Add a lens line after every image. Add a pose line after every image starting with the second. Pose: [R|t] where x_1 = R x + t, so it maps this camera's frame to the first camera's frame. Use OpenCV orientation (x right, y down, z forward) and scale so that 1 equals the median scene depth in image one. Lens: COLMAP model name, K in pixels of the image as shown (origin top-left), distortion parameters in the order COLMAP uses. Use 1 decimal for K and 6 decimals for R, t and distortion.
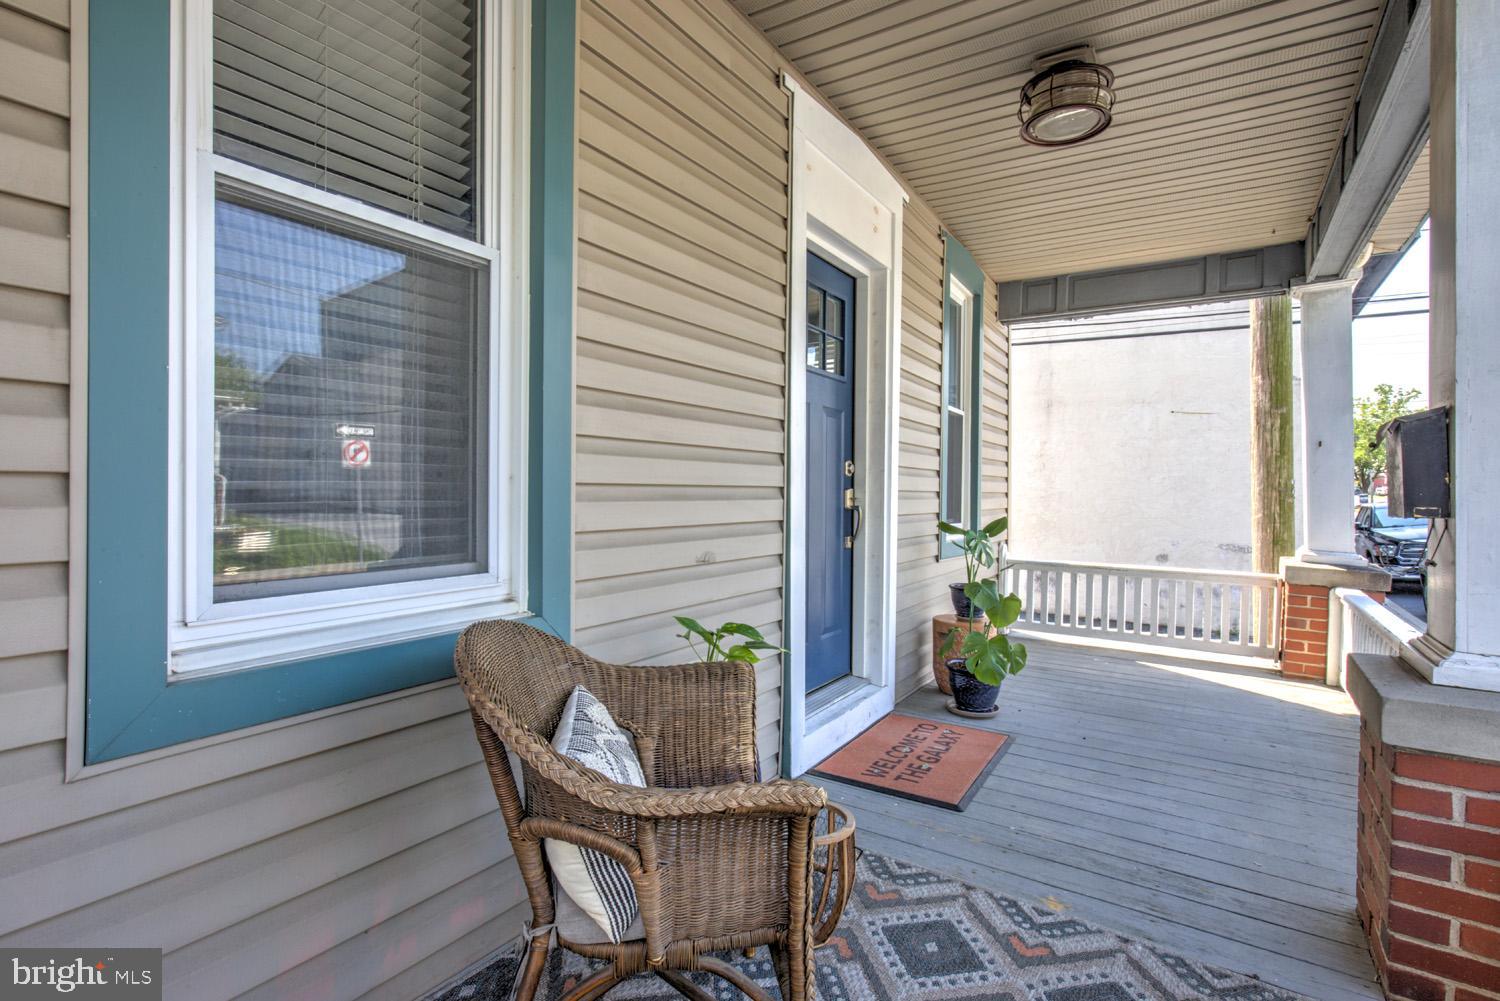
lens RADIAL K [[695.3, 0, 757.2], [0, 695.3, 492.0], [0, 0, 1]] dist [0.002066, -0.000991]
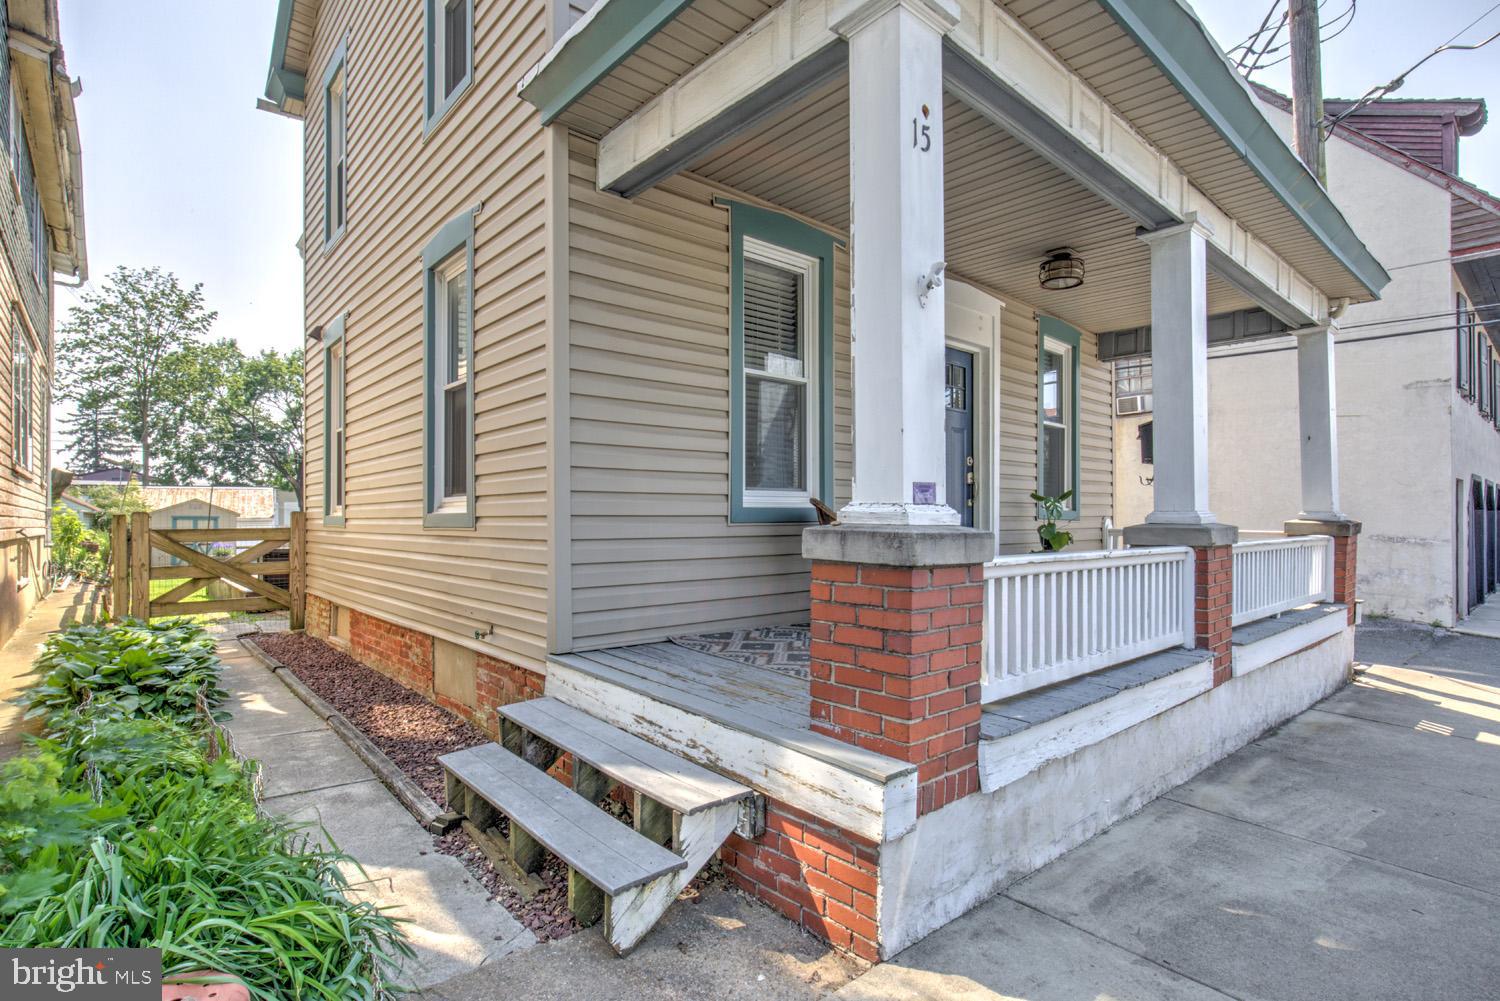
lens RADIAL K [[738.6, 0, 749.4], [0, 738.6, 511.8], [0, 0, 1]] dist [-0.000657, -0.000178]
pose [[0.961872, -0.013423, -0.273171, 0.103215], [0.009656, 0.999839, -0.015129, 0.116332], [0.273330, 0.011914, 0.961846, -0.946667]]
